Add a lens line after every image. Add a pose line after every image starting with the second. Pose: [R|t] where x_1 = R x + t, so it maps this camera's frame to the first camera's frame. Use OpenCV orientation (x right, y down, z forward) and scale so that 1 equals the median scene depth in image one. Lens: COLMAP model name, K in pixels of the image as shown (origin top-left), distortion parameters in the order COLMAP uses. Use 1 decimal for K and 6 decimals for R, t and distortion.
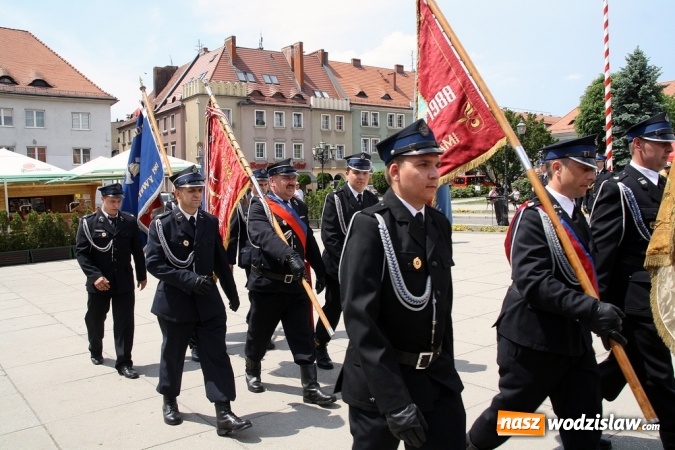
lens RADIAL K [[624.6, 0, 333.8], [0, 624.6, 206.9], [0, 0, 1]] dist [-0.047230, 0.000000]
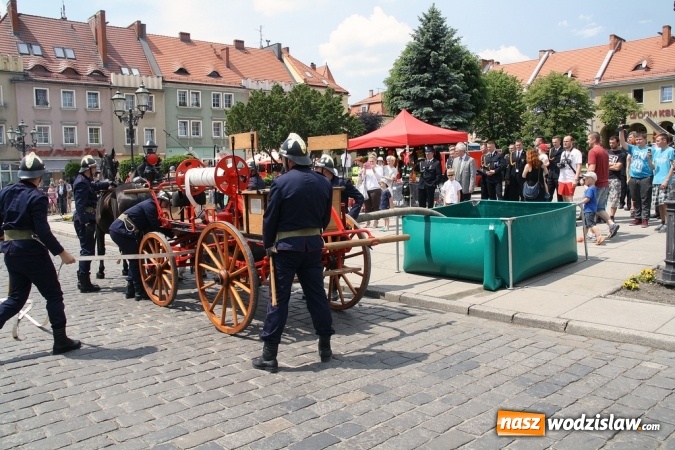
lens RADIAL K [[573.4, 0, 334.6], [0, 573.4, 222.7], [0, 0, 1]] dist [-0.147105, 0.150510]
pose [[0.996045, -0.012232, 0.088004, 0.205144], [0.006698, 0.997997, 0.062909, -0.014306], [-0.088597, -0.062071, 0.994132, 0.180010]]
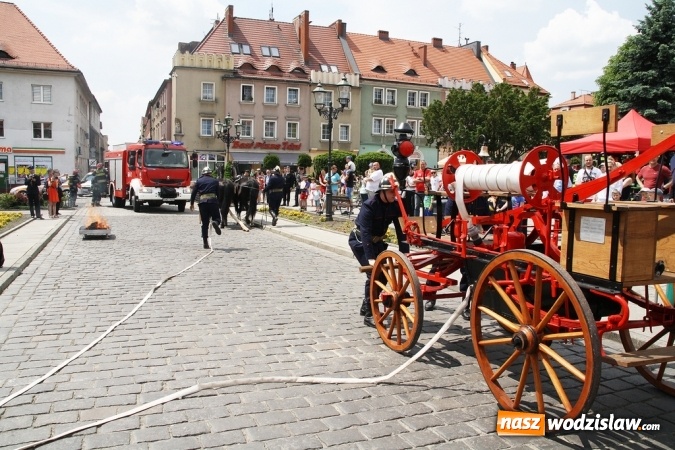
lens RADIAL K [[573.4, 0, 334.7], [0, 573.4, 230.0], [0, 0, 1]] dist [-0.147105, 0.150510]
pose [[0.971536, 0.062043, -0.228623, 0.198871], [-0.044753, 0.995785, 0.080059, -0.013863], [0.232626, -0.067548, 0.970218, 0.196588]]
